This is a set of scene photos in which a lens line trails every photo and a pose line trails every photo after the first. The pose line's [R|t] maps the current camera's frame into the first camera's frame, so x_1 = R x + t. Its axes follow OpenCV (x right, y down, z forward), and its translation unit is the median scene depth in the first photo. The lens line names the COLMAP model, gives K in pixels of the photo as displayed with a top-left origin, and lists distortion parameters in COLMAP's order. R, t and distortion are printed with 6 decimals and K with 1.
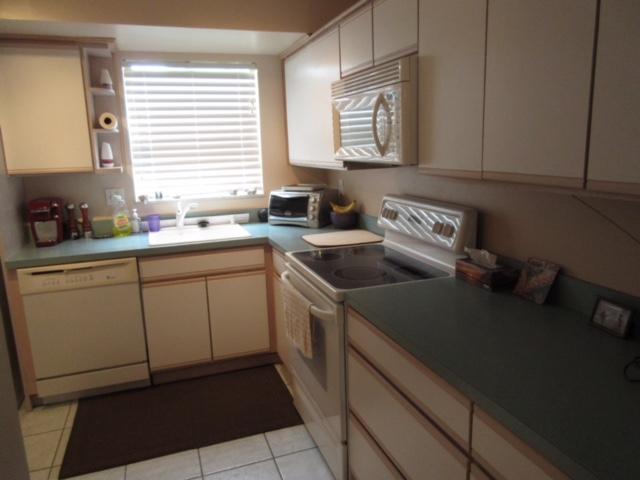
lens RADIAL K [[477.1, 0, 320.7], [0, 477.1, 239.1], [0, 0, 1]] dist [0.006970, -0.001585]
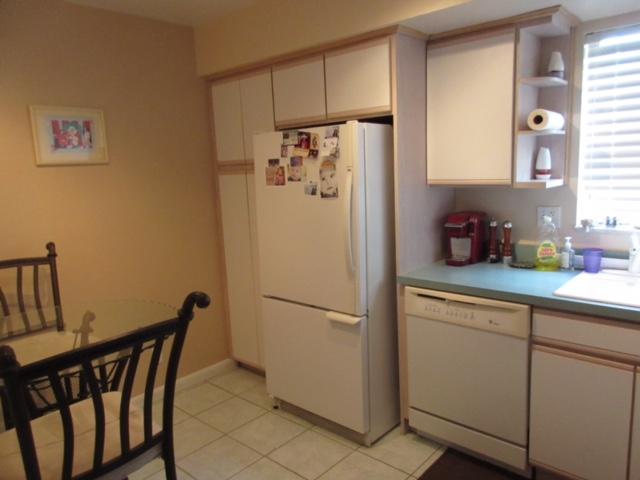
lens RADIAL K [[477.1, 0, 319.3], [0, 477.1, 238.4], [0, 0, 1]] dist [0.006970, -0.001585]
pose [[0.488112, 0.145365, -0.860590, 0.059841], [-0.150045, 0.985328, 0.081332, -0.064752], [0.859787, 0.089428, 0.502762, 0.305910]]
